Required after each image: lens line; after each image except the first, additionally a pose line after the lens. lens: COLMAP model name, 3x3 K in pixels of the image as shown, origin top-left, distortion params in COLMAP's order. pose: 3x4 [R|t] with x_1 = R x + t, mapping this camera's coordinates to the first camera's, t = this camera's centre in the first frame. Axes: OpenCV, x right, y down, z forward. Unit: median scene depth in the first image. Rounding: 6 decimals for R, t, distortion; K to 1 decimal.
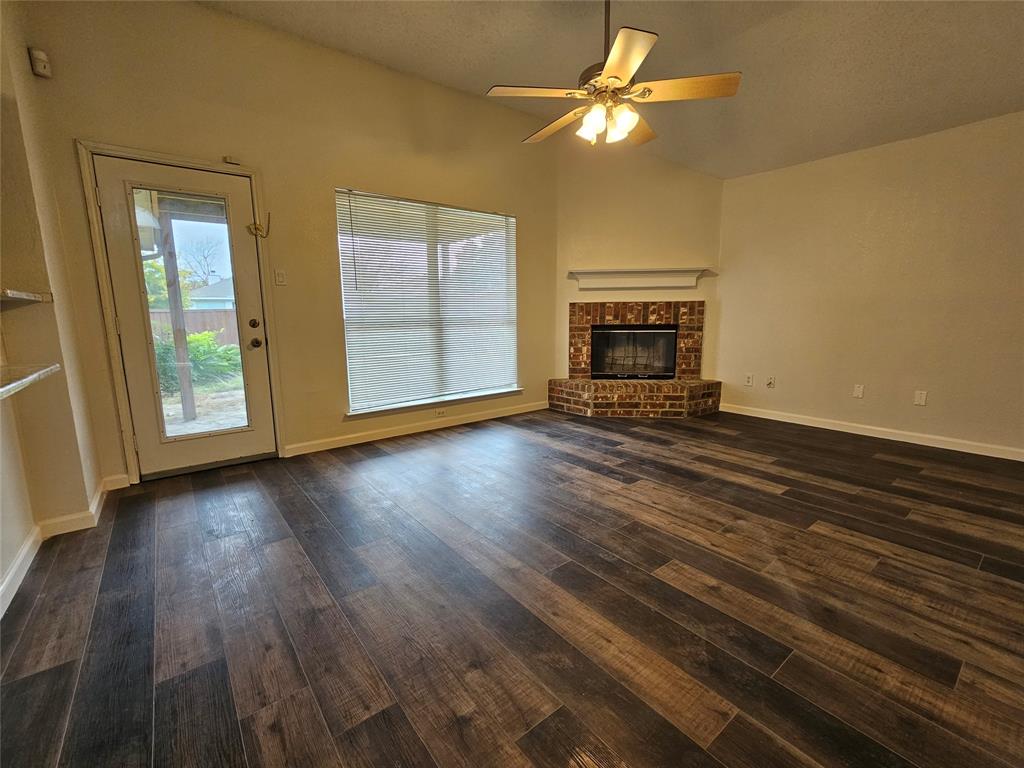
lens RADIAL K [[441.6, 0, 510.0], [0, 441.6, 384.2], [0, 0, 1]] dist [0.002877, 0.000159]
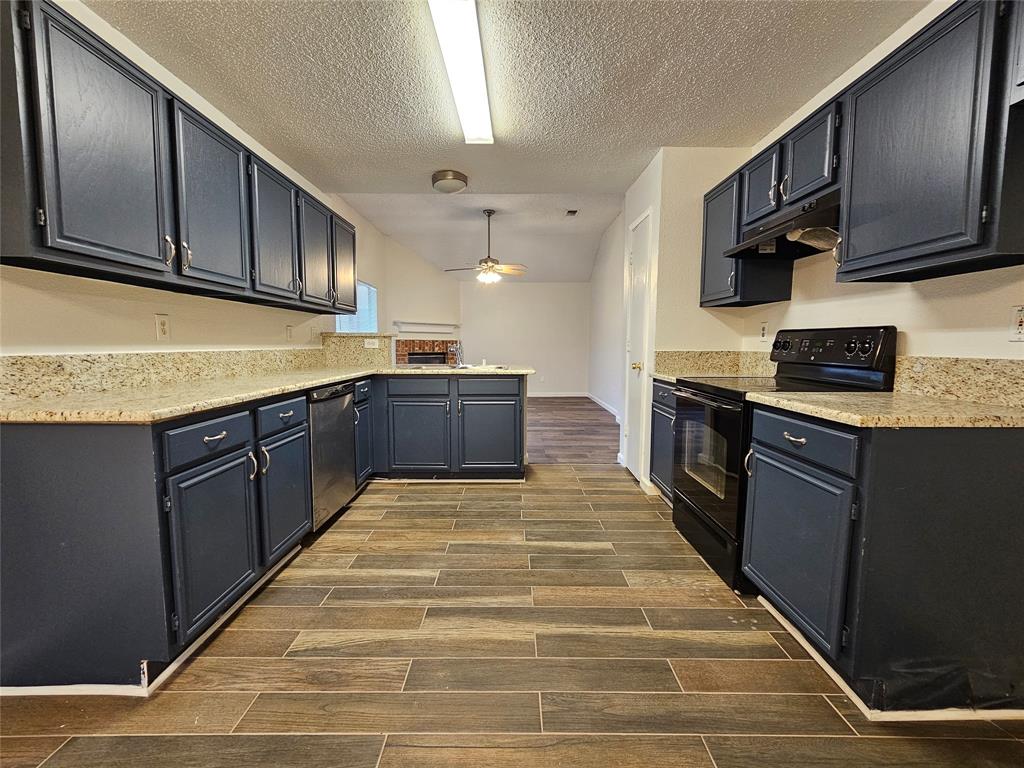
lens RADIAL K [[441.6, 0, 512.5], [0, 441.6, 378.4], [0, 0, 1]] dist [0.002877, 0.000159]
pose [[0.614455, -0.046187, 0.787599, -0.923802], [0.115596, 0.992782, -0.031964, 0.065639], [-0.780438, 0.110683, 0.615359, -0.354520]]
